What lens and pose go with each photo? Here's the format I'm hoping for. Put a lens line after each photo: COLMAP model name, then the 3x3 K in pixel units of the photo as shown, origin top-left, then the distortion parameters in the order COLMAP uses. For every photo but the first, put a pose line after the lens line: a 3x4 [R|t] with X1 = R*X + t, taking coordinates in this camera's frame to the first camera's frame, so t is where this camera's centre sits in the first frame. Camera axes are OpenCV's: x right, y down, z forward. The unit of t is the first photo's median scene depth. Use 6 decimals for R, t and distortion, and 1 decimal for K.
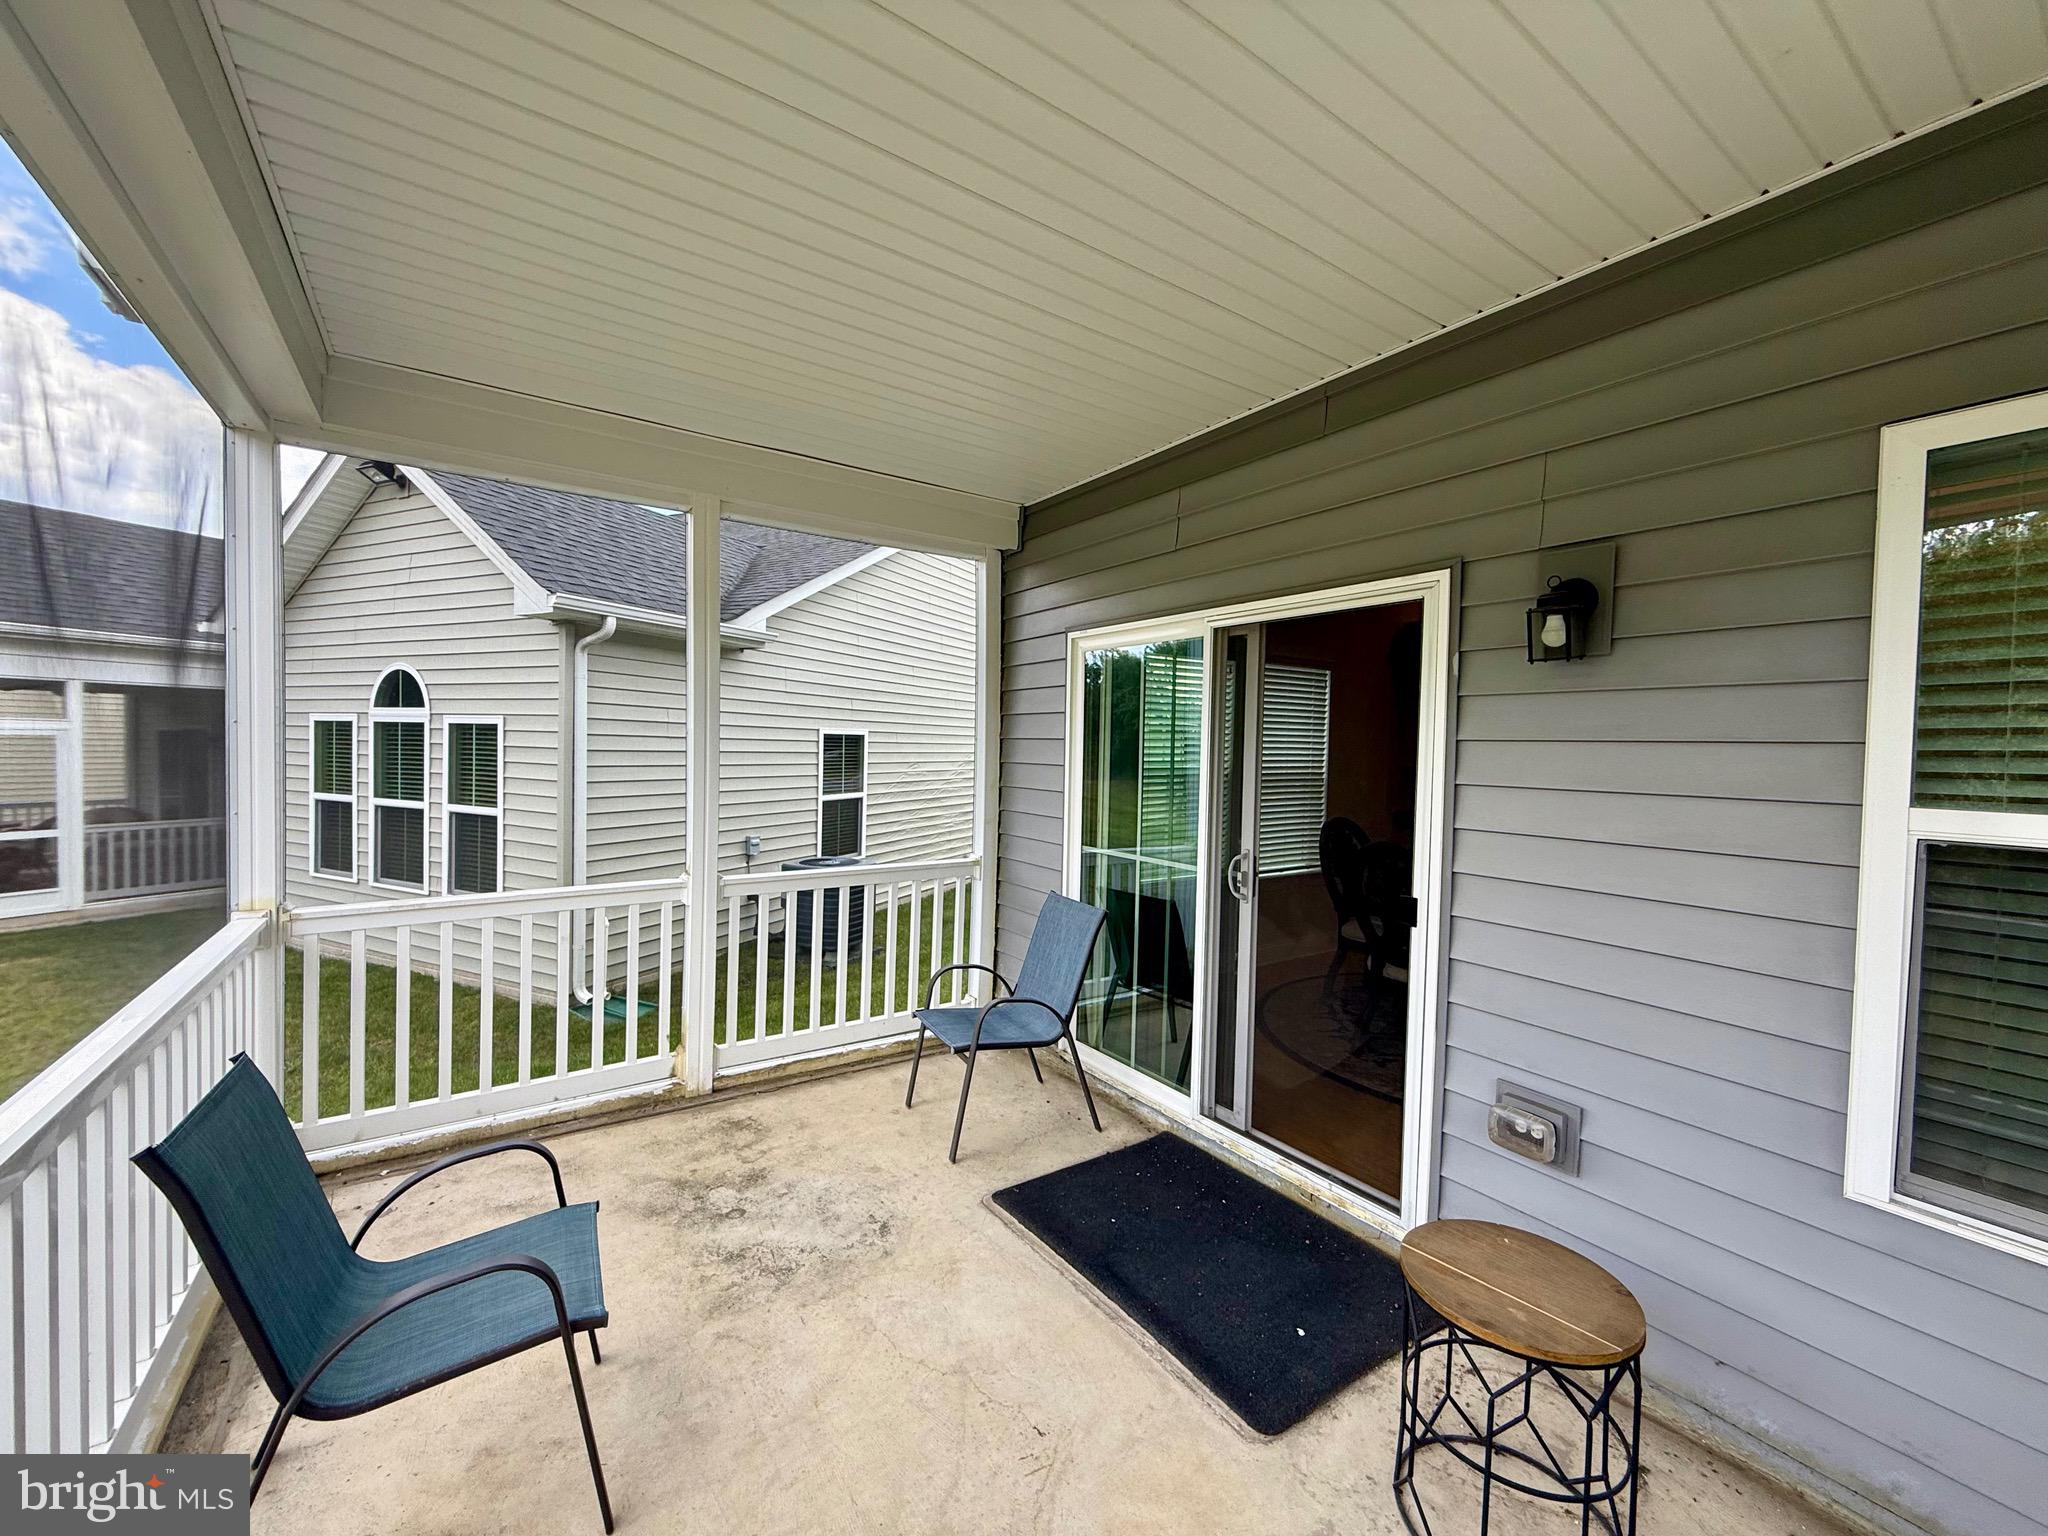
lens RADIAL K [[824.0, 0, 1023.4], [0, 824.0, 769.8], [0, 0, 1]] dist [-0.002022, 0.000116]
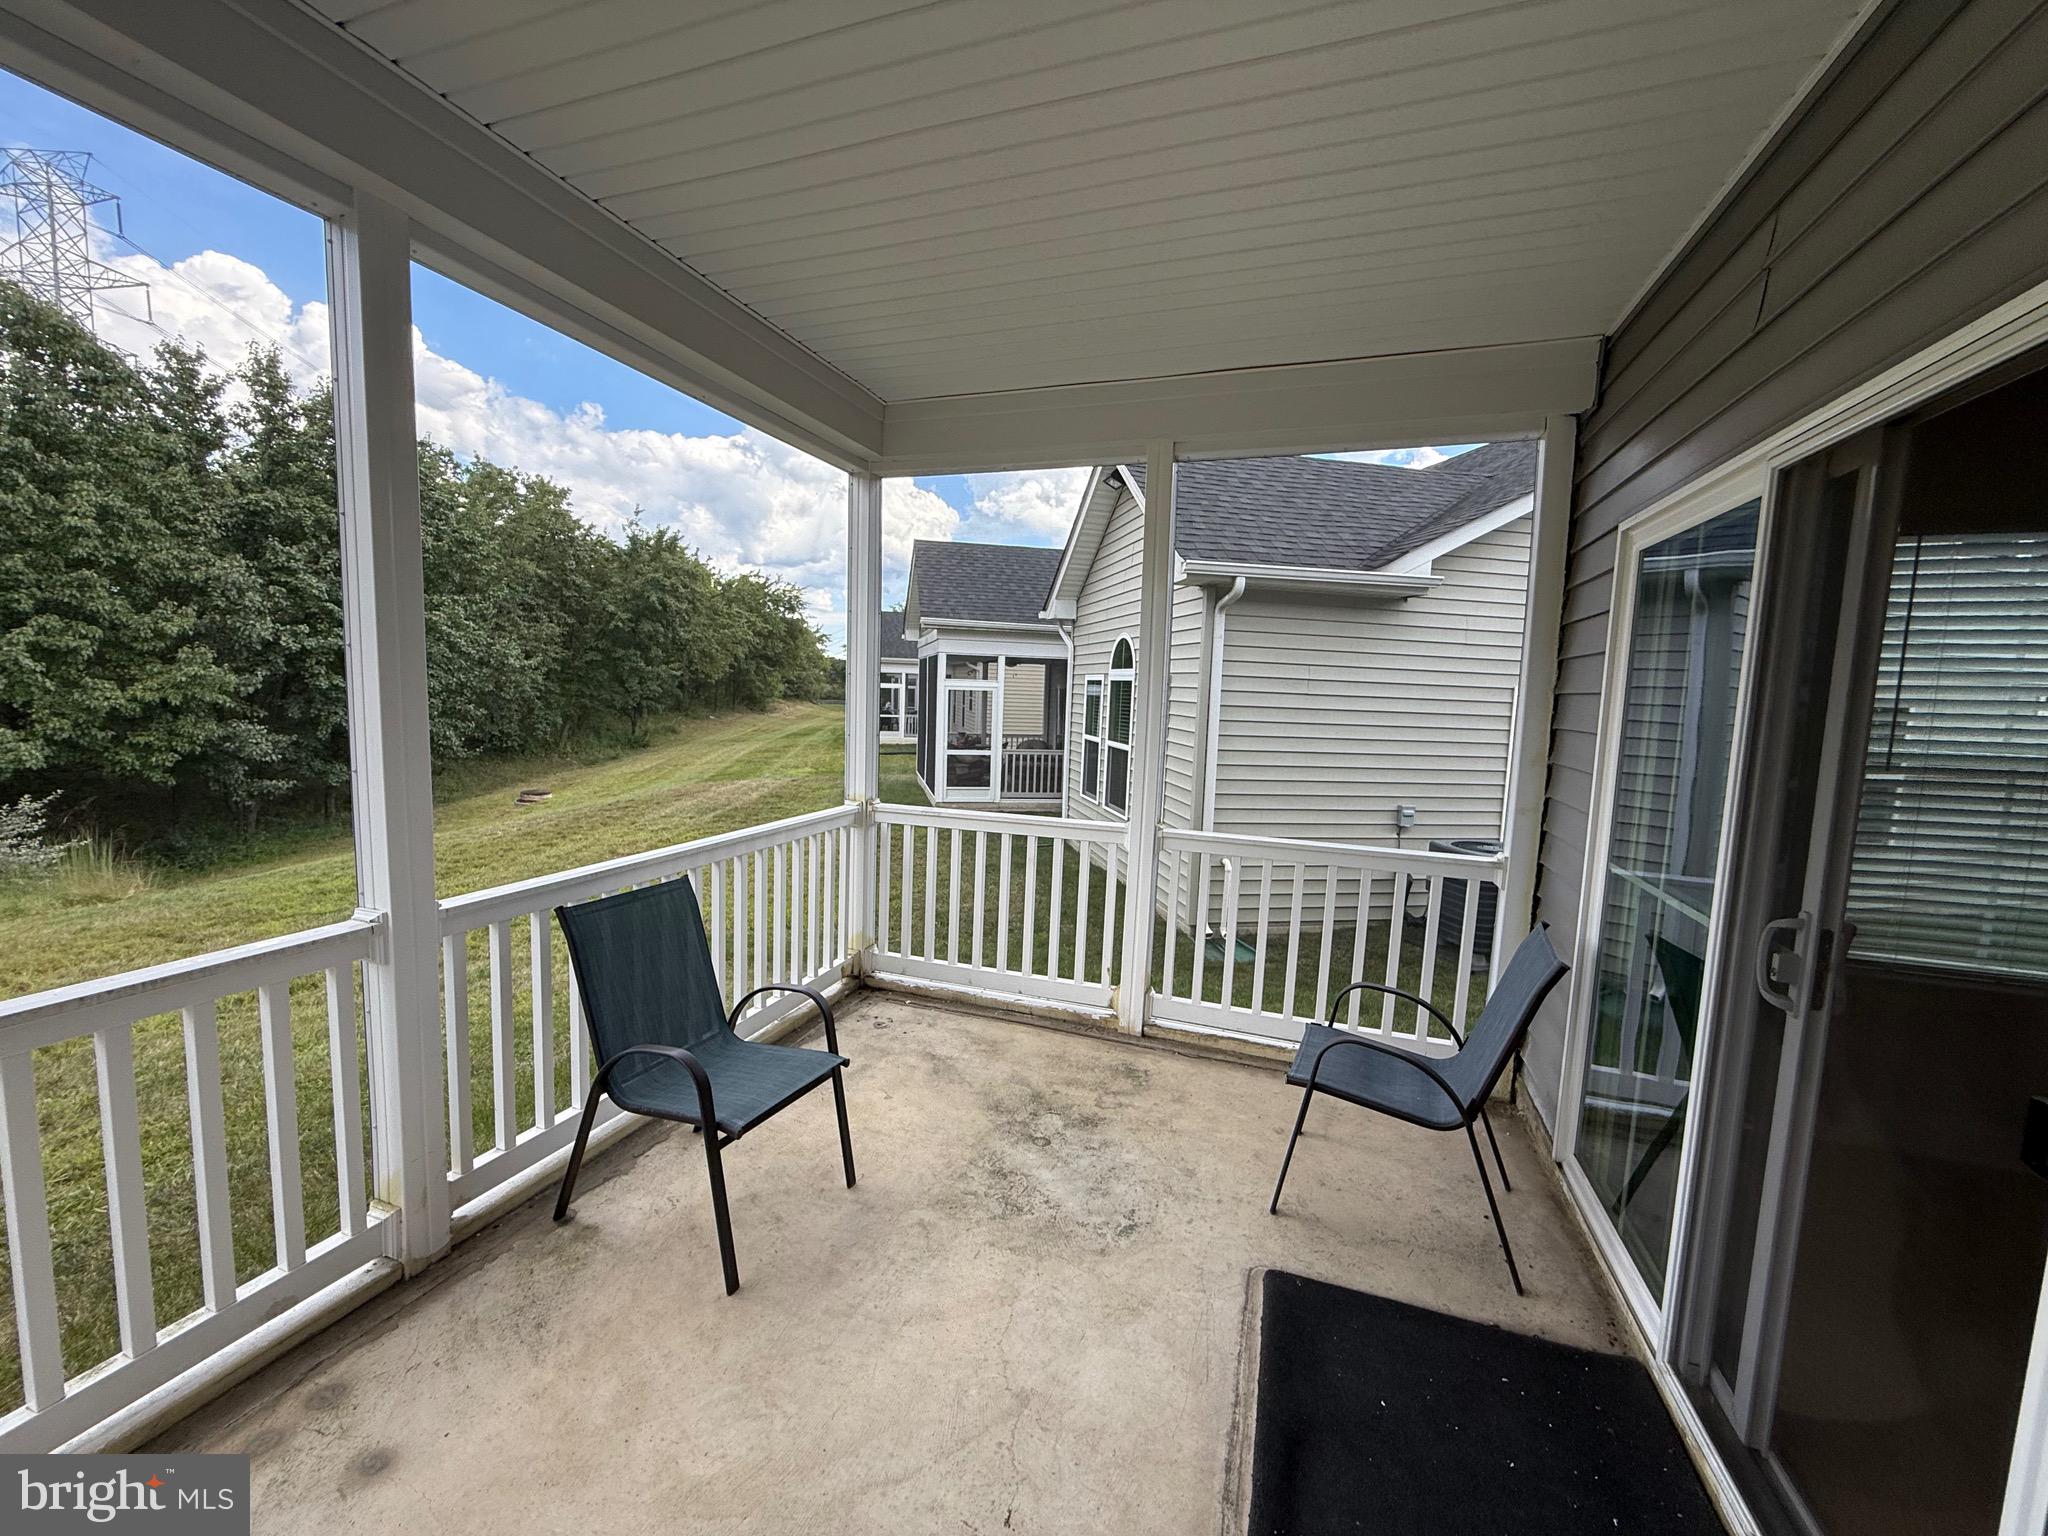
lens RADIAL K [[824.0, 0, 1024.0], [0, 824.0, 772.3], [0, 0, 1]] dist [-0.002022, 0.000116]
pose [[0.583370, 0.084433, -0.807806, 0.337179], [-0.048390, 0.996428, 0.069203, 0.002217], [0.810764, -0.001281, 0.585372, 0.286295]]
